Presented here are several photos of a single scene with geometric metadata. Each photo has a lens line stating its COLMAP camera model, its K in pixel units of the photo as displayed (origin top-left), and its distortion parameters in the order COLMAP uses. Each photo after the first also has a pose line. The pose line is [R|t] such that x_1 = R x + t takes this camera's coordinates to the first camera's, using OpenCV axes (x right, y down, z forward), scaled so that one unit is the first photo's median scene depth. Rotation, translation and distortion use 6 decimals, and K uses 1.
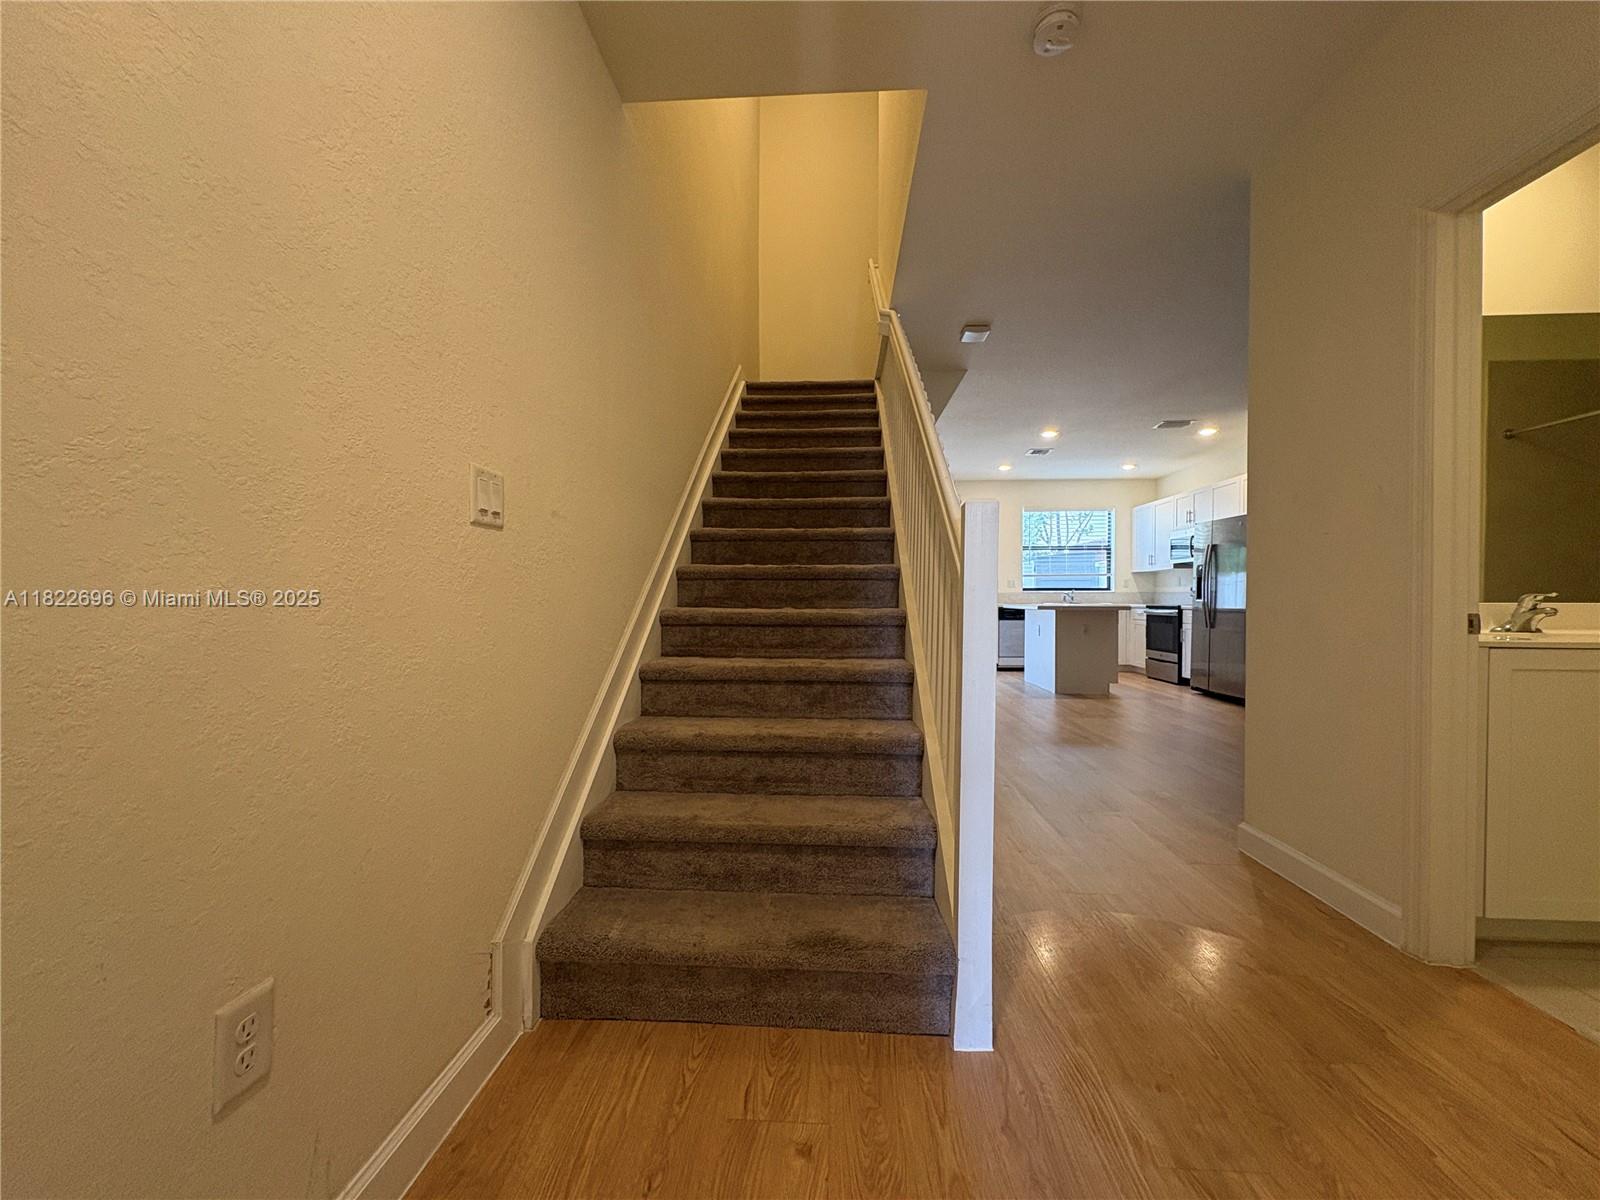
lens RADIAL K [[636.0, 0, 800.1], [0, 636.0, 601.3], [0, 0, 1]] dist [-0.000780, 0.000658]
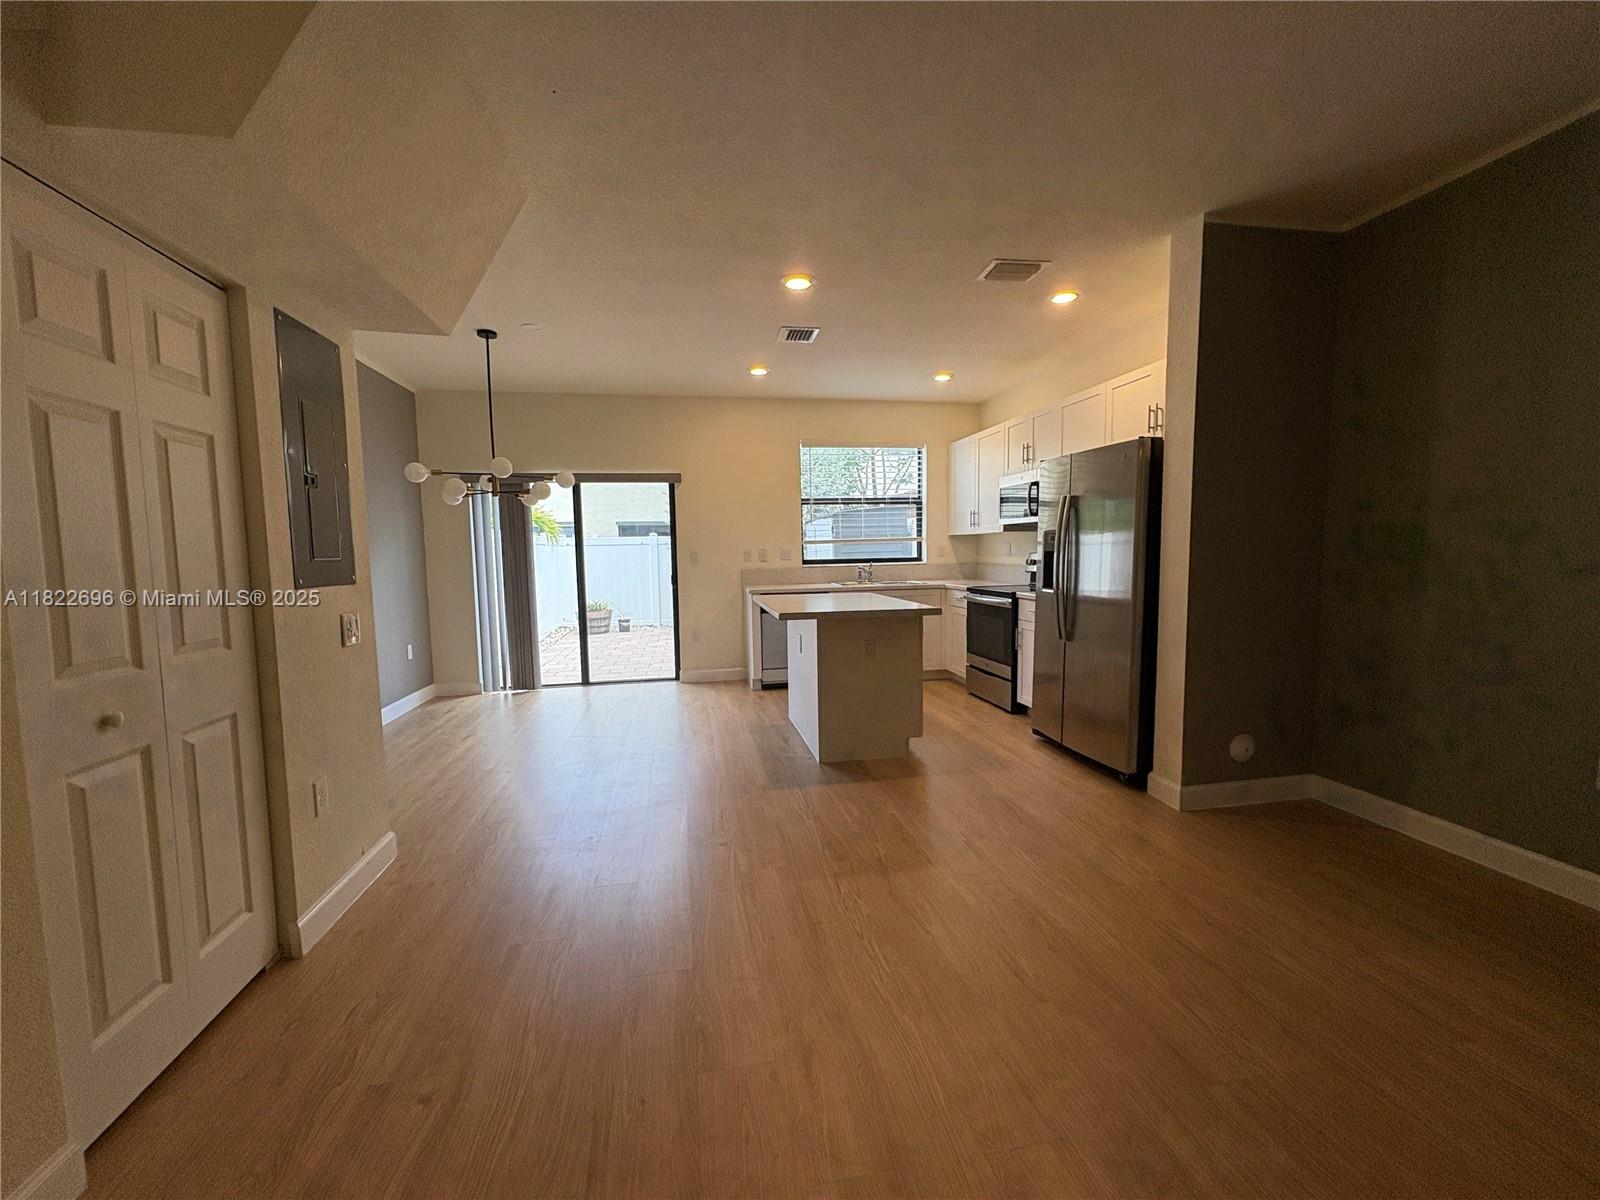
lens RADIAL K [[636.0, 0, 798.8], [0, 636.0, 600.3], [0, 0, 1]] dist [-0.000780, 0.000658]
pose [[0.971177, -0.038627, 0.235208, 0.616615], [0.021387, 0.996923, 0.075414, -0.100170], [-0.237397, -0.068210, 0.969015, 1.128266]]
